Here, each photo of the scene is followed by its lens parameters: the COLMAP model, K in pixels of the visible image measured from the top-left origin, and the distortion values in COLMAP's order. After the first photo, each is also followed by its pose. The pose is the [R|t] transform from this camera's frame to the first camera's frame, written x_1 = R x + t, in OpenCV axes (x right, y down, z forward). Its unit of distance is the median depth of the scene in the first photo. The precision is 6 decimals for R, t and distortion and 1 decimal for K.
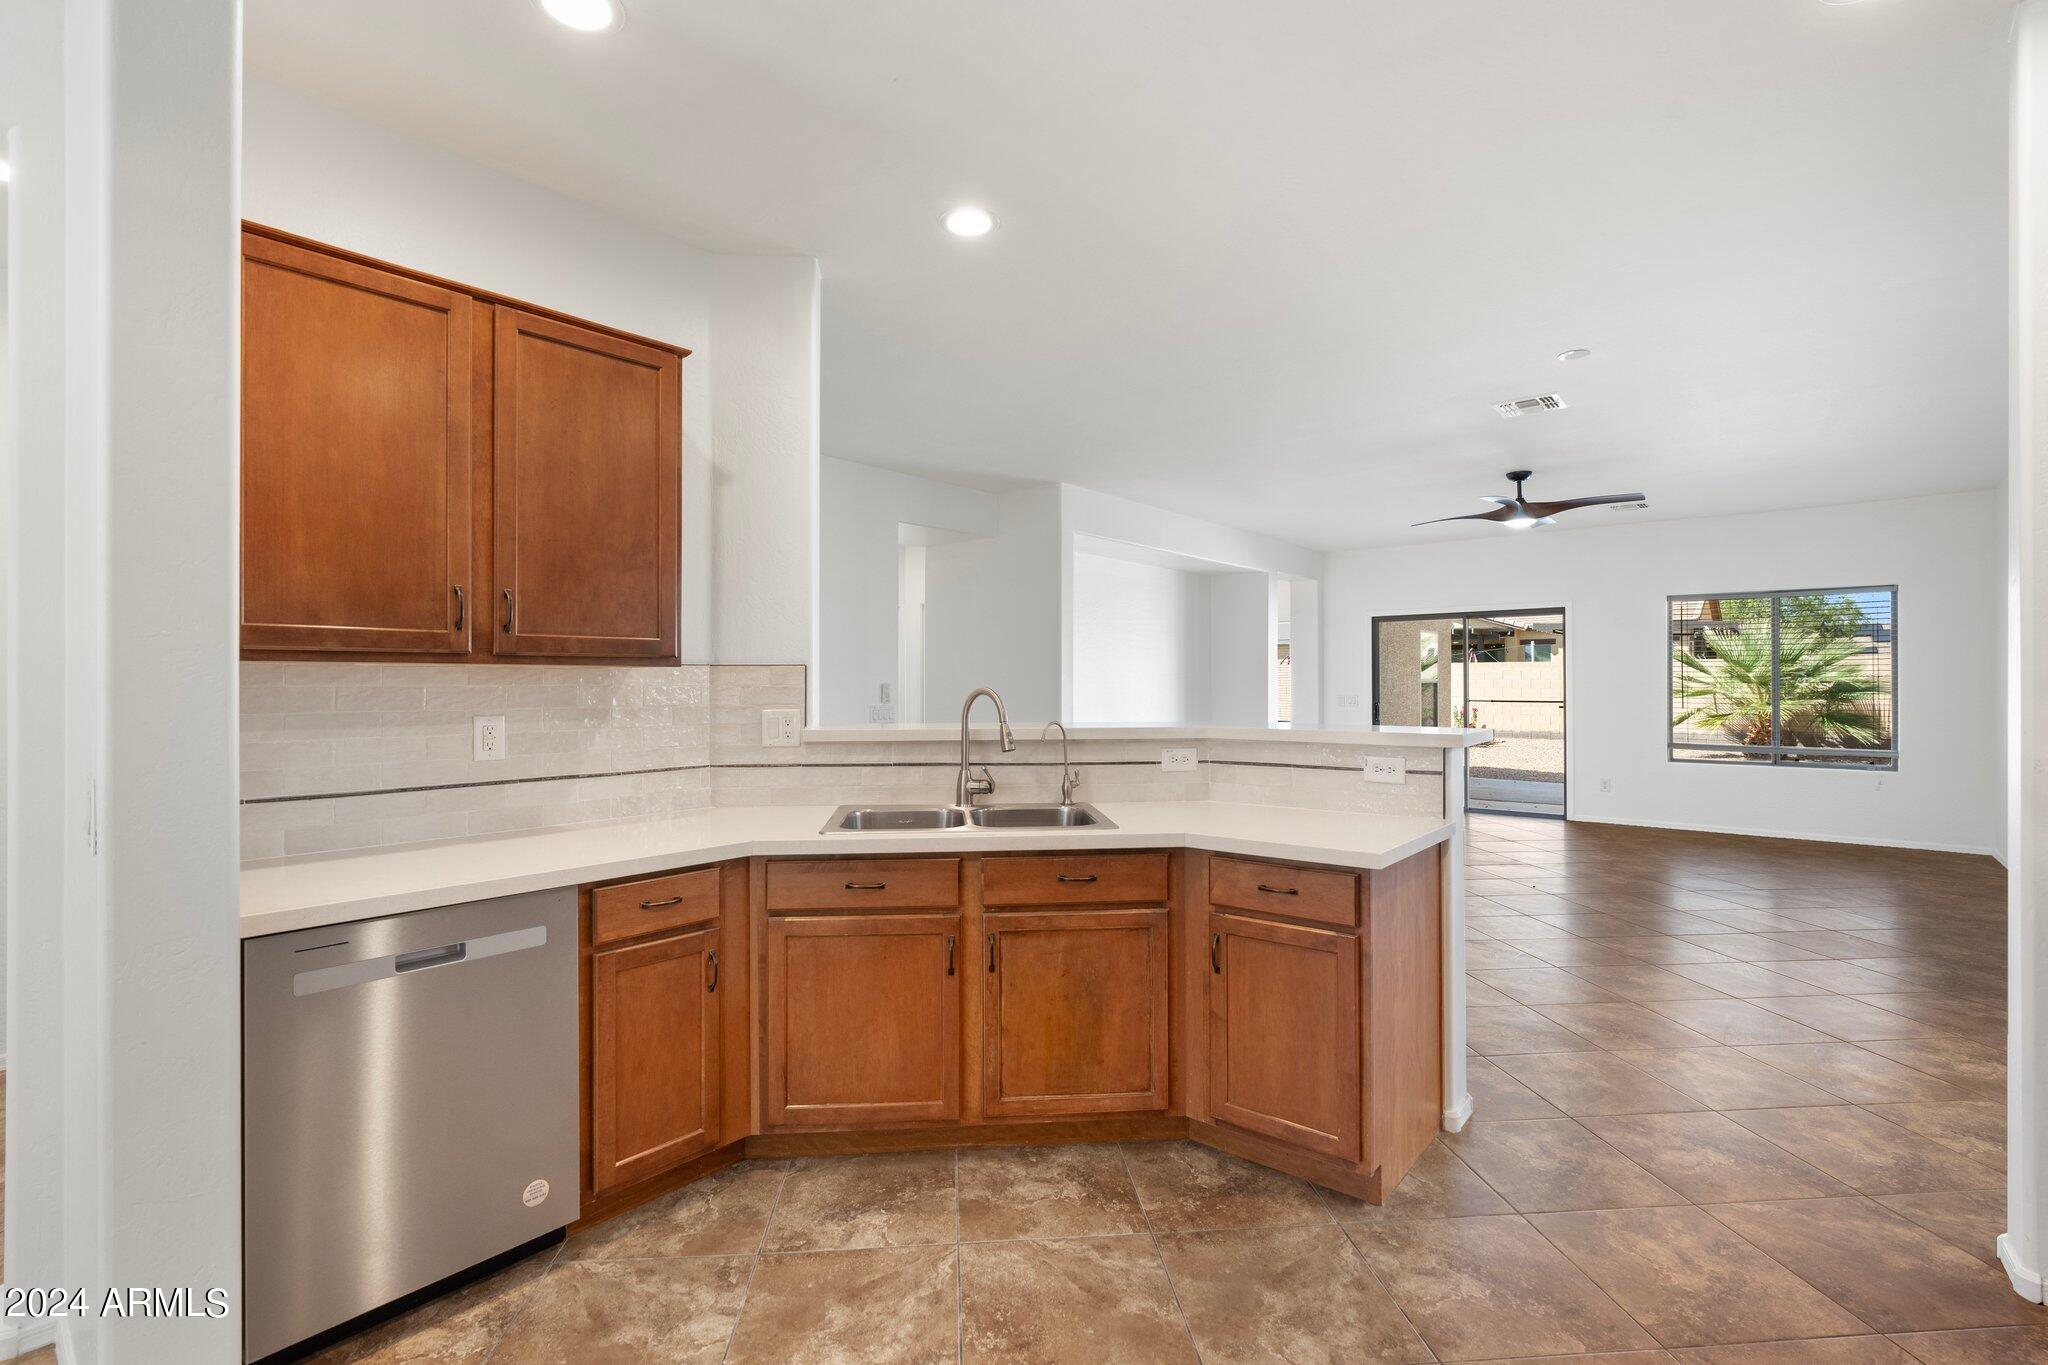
lens RADIAL K [[923.0, 0, 1018.5], [0, 923.0, 676.8], [0, 0, 1]] dist [-0.010791, 0.004878]
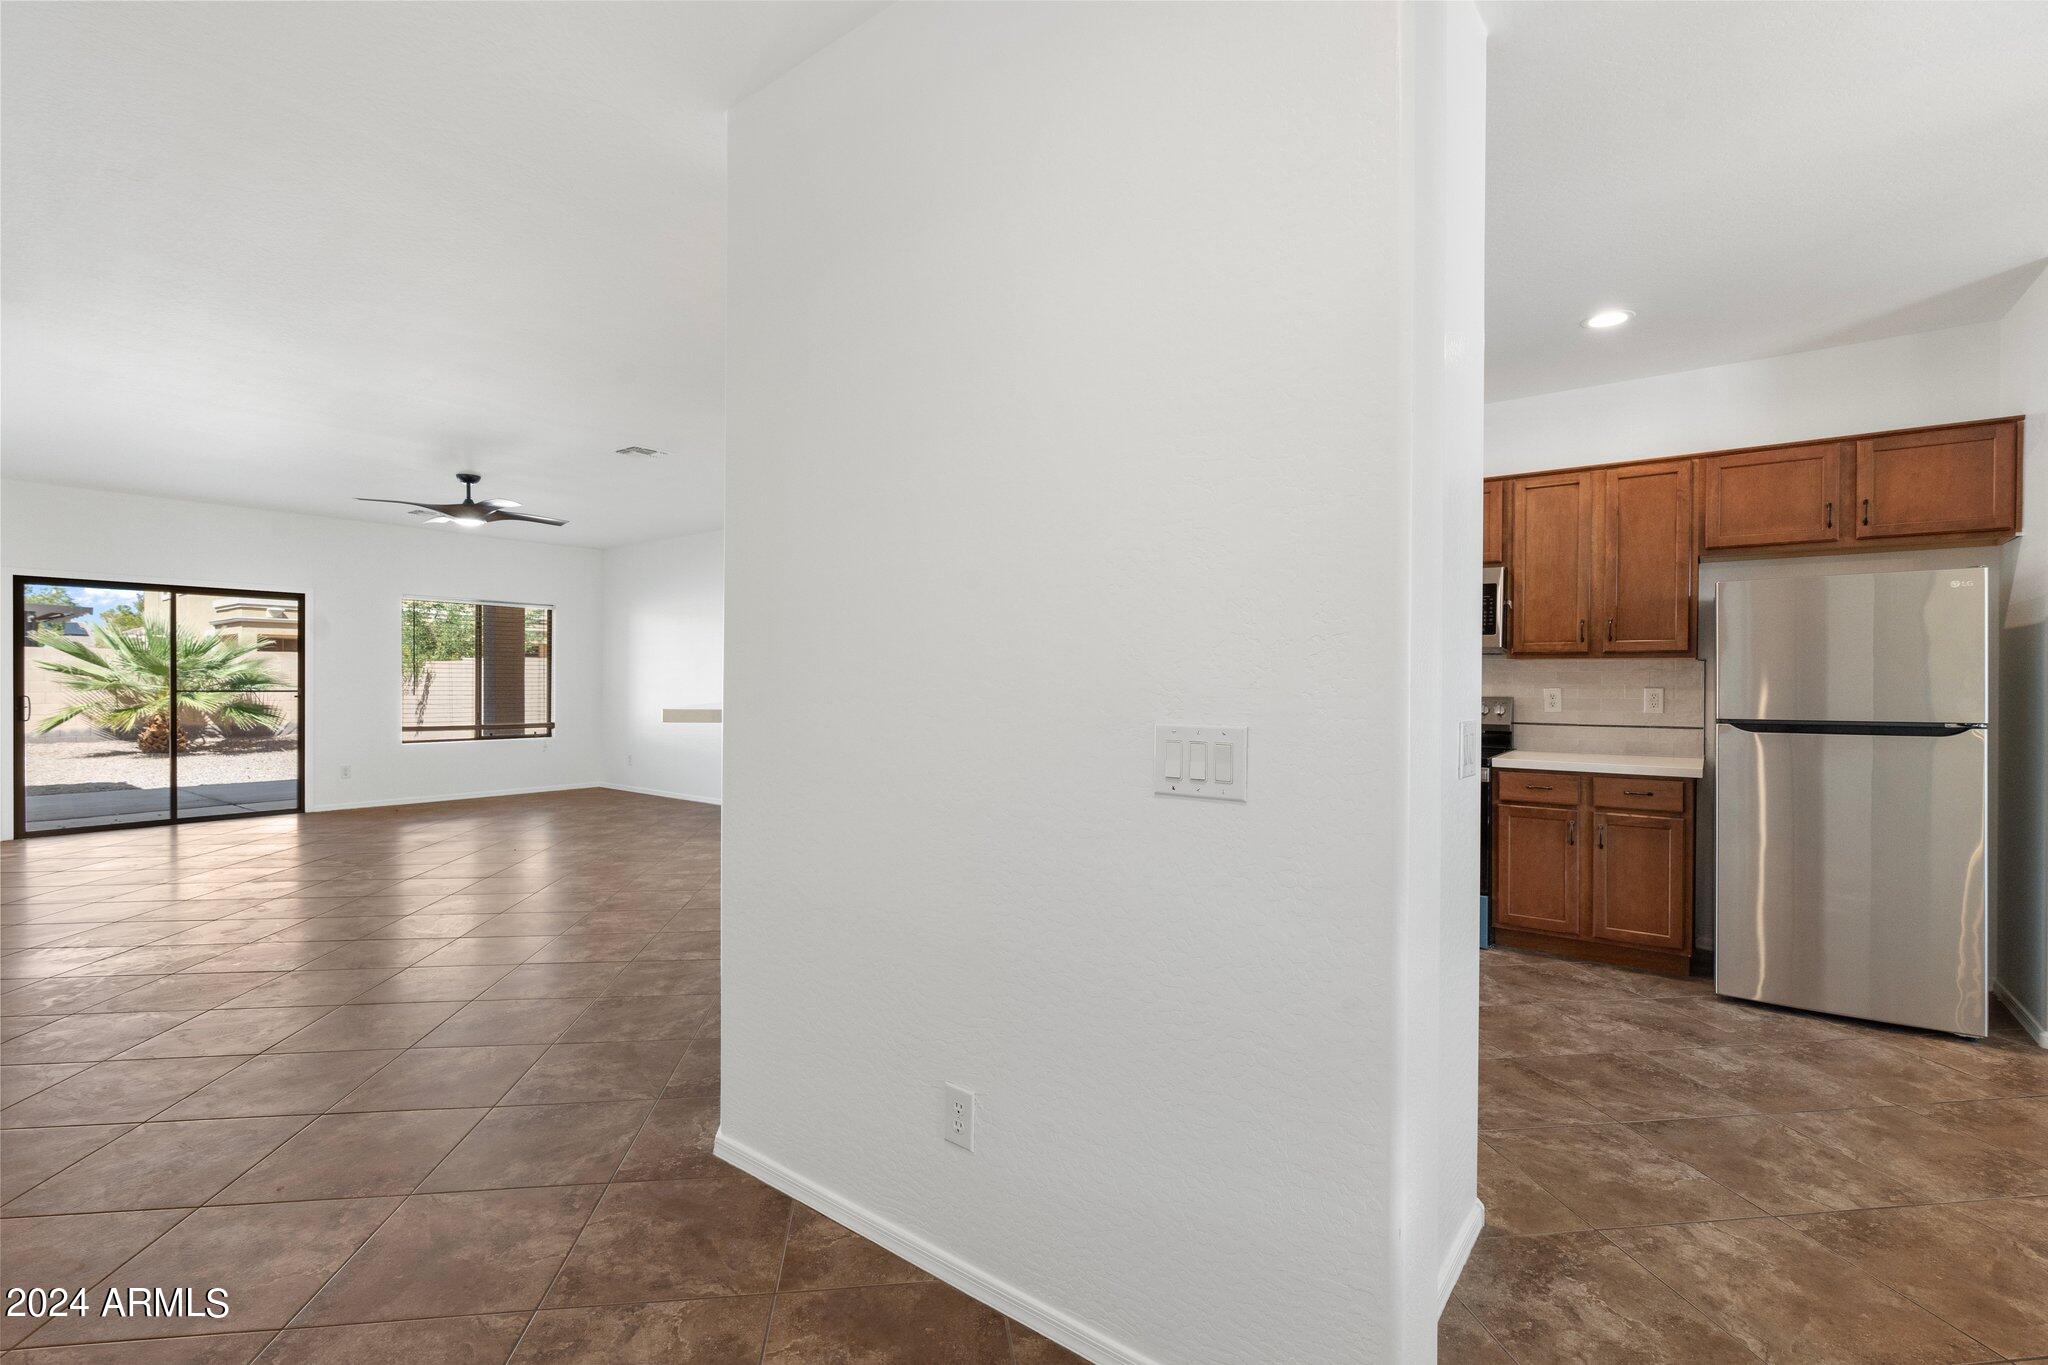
lens RADIAL K [[923.0, 0, 1016.8], [0, 923.0, 683.5], [0, 0, 1]] dist [-0.010791, 0.004878]
pose [[-0.046891, 0.001898, 0.998898, -0.557575], [-0.014477, 0.999892, -0.002580, 0.015560], [-0.998795, -0.014582, -0.046858, 0.411135]]
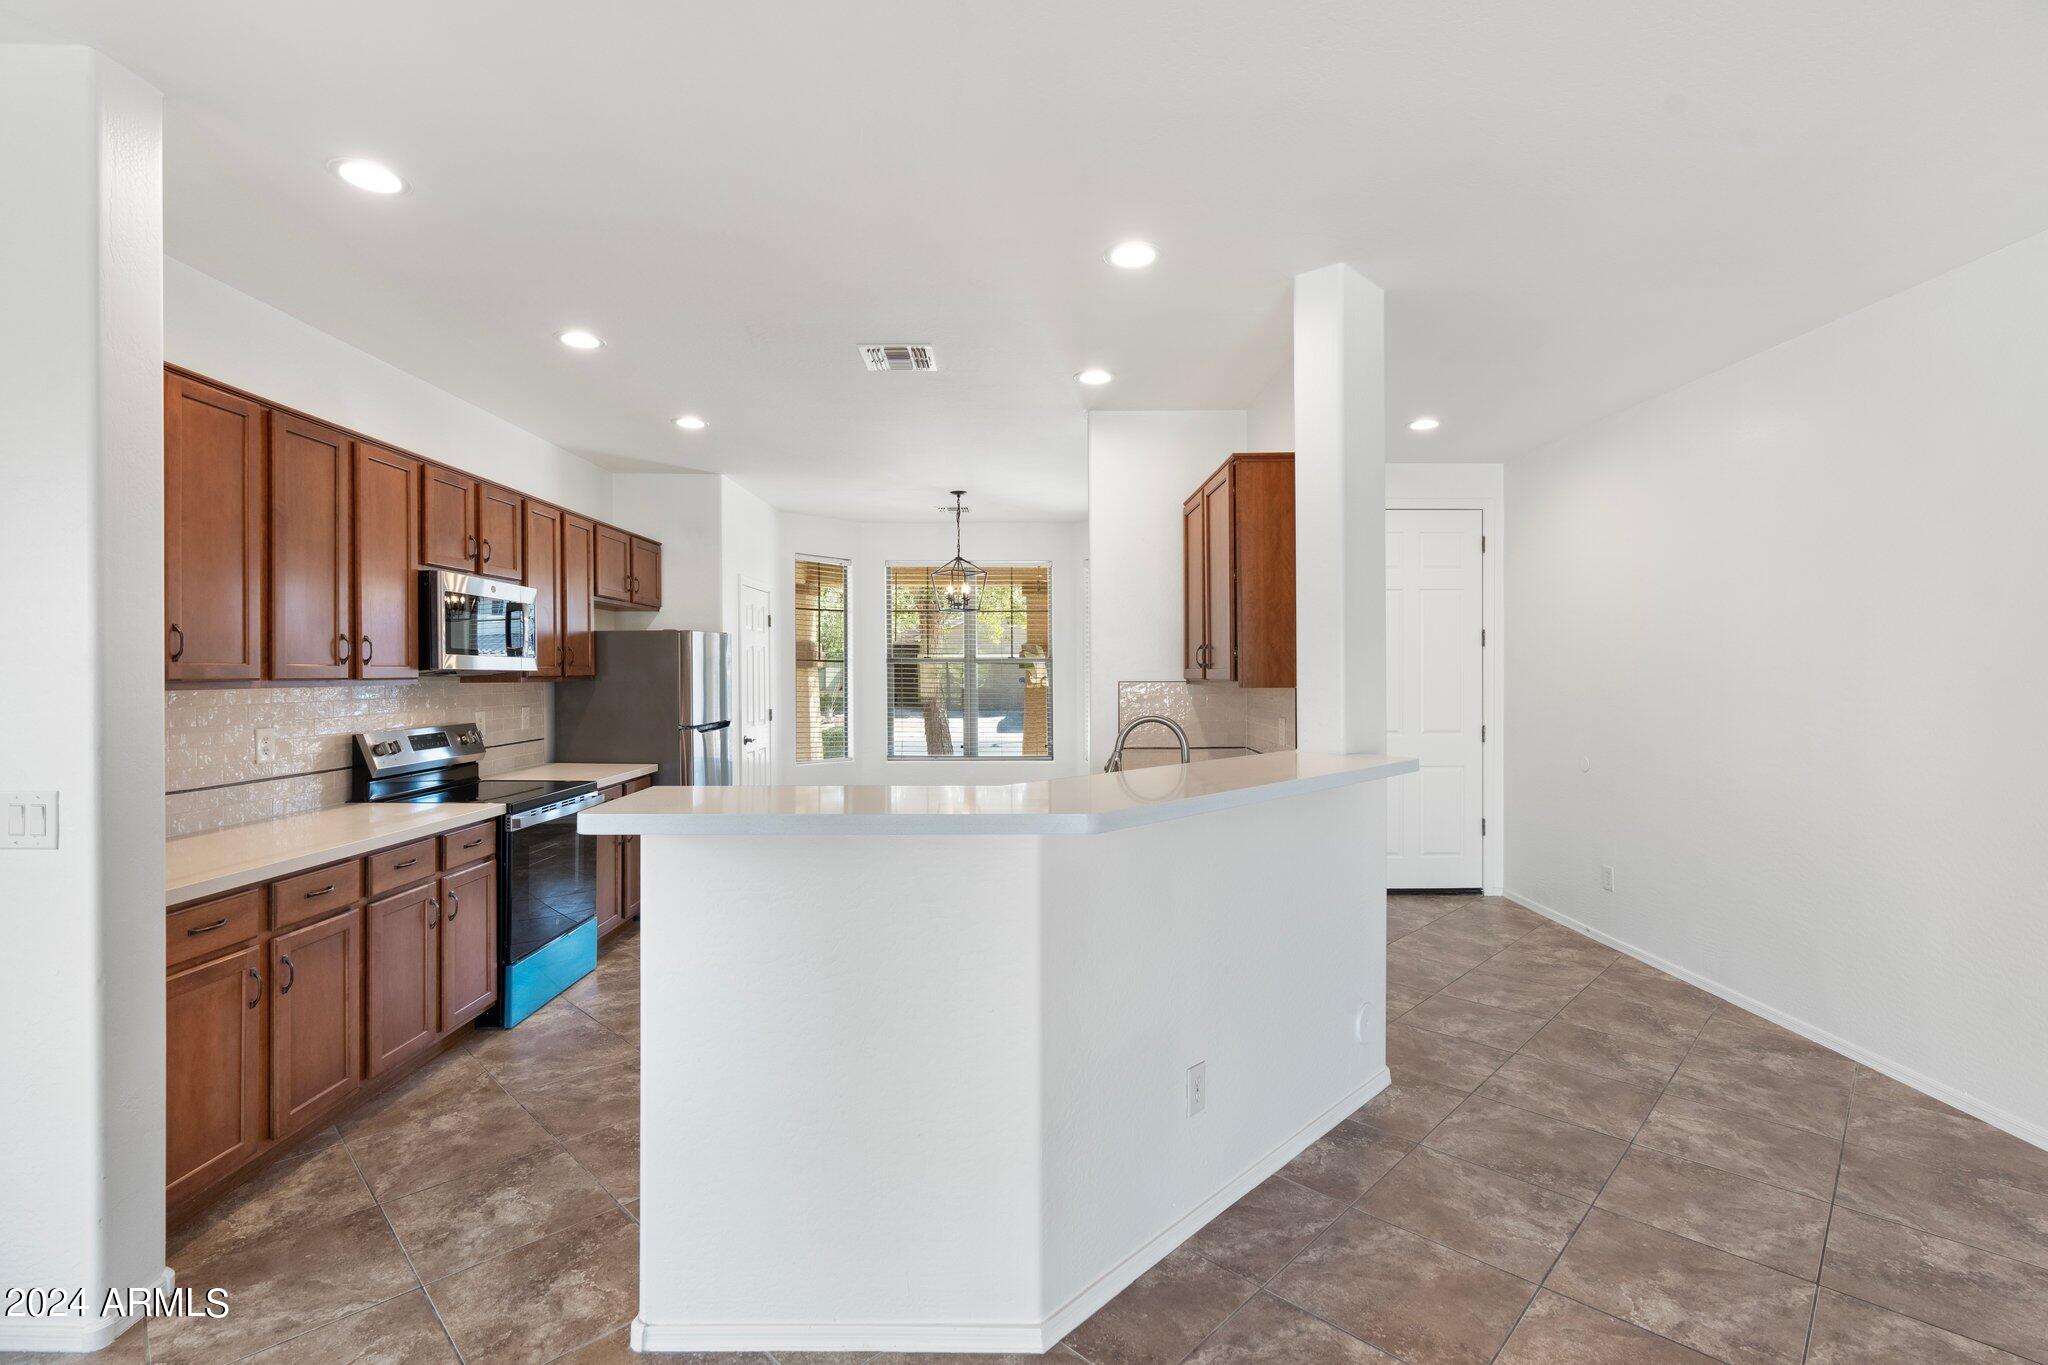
lens RADIAL K [[923.0, 0, 1017.8], [0, 923.0, 670.1], [0, 0, 1]] dist [-0.010791, 0.004878]
pose [[-0.757028, 0.003923, -0.653371, 0.325152], [0.008900, 0.999951, -0.004308, -0.014618], [0.653322, -0.009076, -0.757026, 0.771108]]
